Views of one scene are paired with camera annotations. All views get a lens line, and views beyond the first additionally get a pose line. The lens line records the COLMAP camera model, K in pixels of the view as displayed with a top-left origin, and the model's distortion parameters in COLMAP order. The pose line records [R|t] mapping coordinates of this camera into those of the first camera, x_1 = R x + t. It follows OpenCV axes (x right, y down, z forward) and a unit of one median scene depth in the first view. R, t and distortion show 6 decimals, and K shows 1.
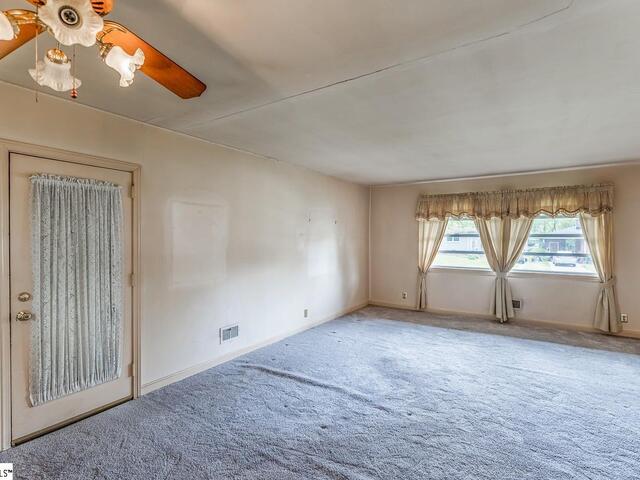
lens RADIAL K [[331.0, 0, 321.7], [0, 331.0, 240.2], [0, 0, 1]] dist [-0.008184, 0.000324]
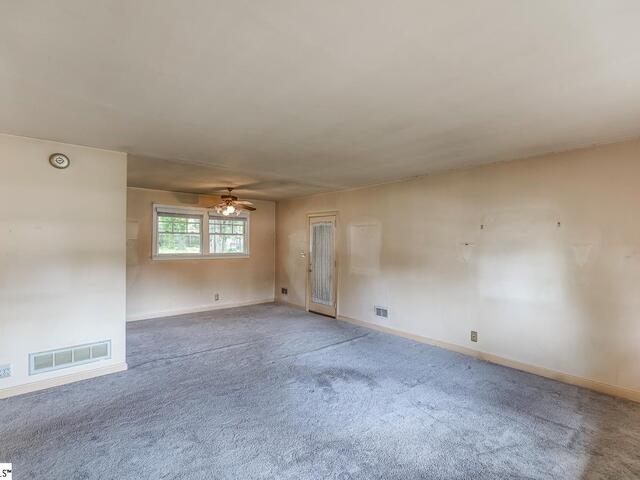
lens RADIAL K [[310.4, 0, 320.7], [0, 310.4, 244.4], [0, 0, 1]] dist [0.003417, 0.001093]
pose [[-0.266548, -0.001411, -0.963821, 1.270403], [-0.020652, 0.999778, 0.004248, -0.015866], [0.963600, 0.021037, -0.266518, 1.281199]]
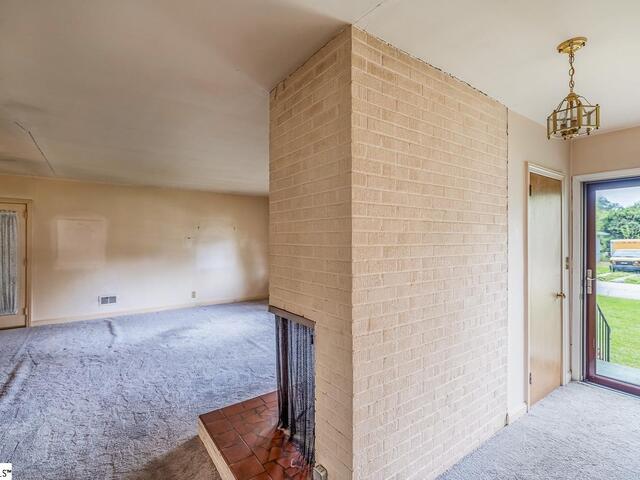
lens RADIAL K [[310.4, 0, 320.7], [0, 310.4, 238.1], [0, 0, 1]] dist [0.003417, 0.001093]
pose [[0.936147, 0.002773, -0.351597, 1.394686], [-0.007757, 0.999888, -0.012768, -0.005138], [0.351523, 0.014680, 0.936064, -0.046307]]
